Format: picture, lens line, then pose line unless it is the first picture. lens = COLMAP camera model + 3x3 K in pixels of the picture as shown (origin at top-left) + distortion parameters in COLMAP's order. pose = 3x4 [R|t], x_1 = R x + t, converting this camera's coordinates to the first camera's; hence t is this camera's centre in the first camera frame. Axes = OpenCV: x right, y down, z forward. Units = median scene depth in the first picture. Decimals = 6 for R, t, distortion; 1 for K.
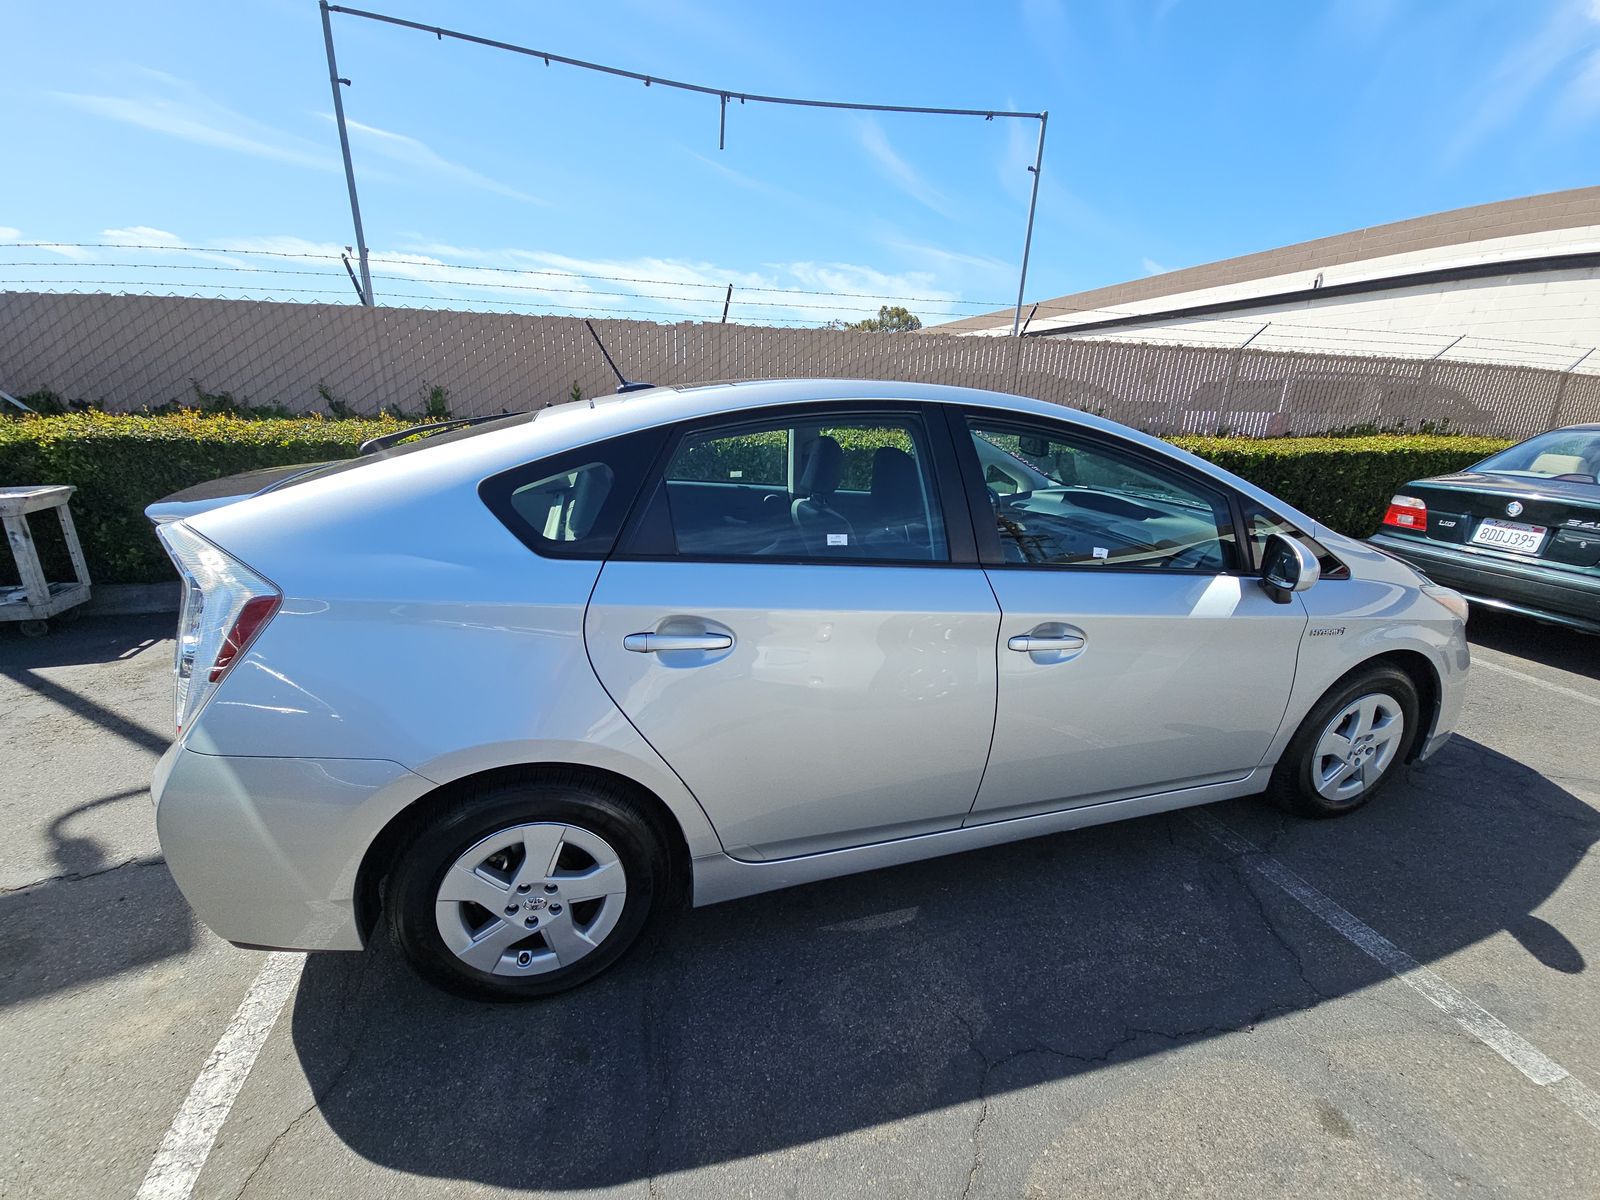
lens RADIAL K [[643.4, 0, 795.3], [0, 643.4, 594.9], [0, 0, 1]] dist [0.003828, -0.001335]
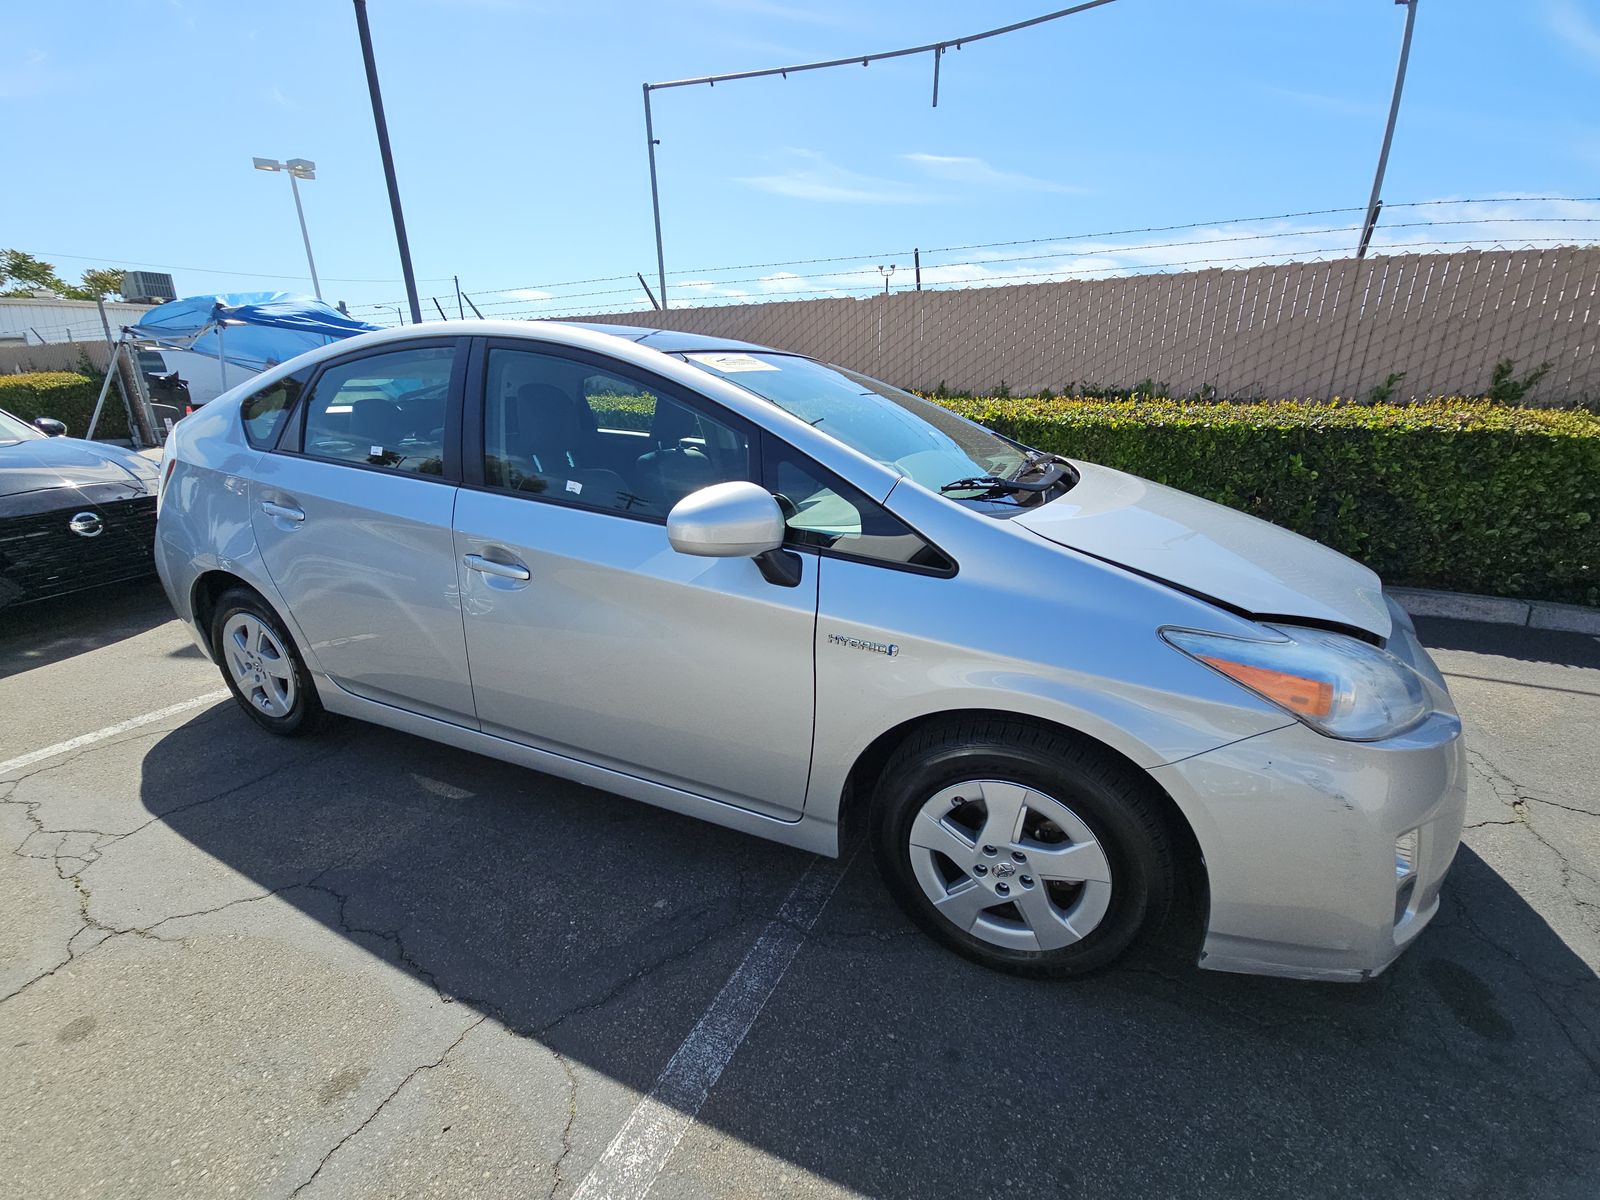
lens RADIAL K [[643.4, 0, 793.1], [0, 643.4, 591.0], [0, 0, 1]] dist [0.003828, -0.001335]
pose [[0.760720, 0.172531, -0.625730, 0.881805], [-0.168625, 0.983457, 0.066162, -0.022817], [0.626794, 0.055183, 0.777228, 0.320208]]
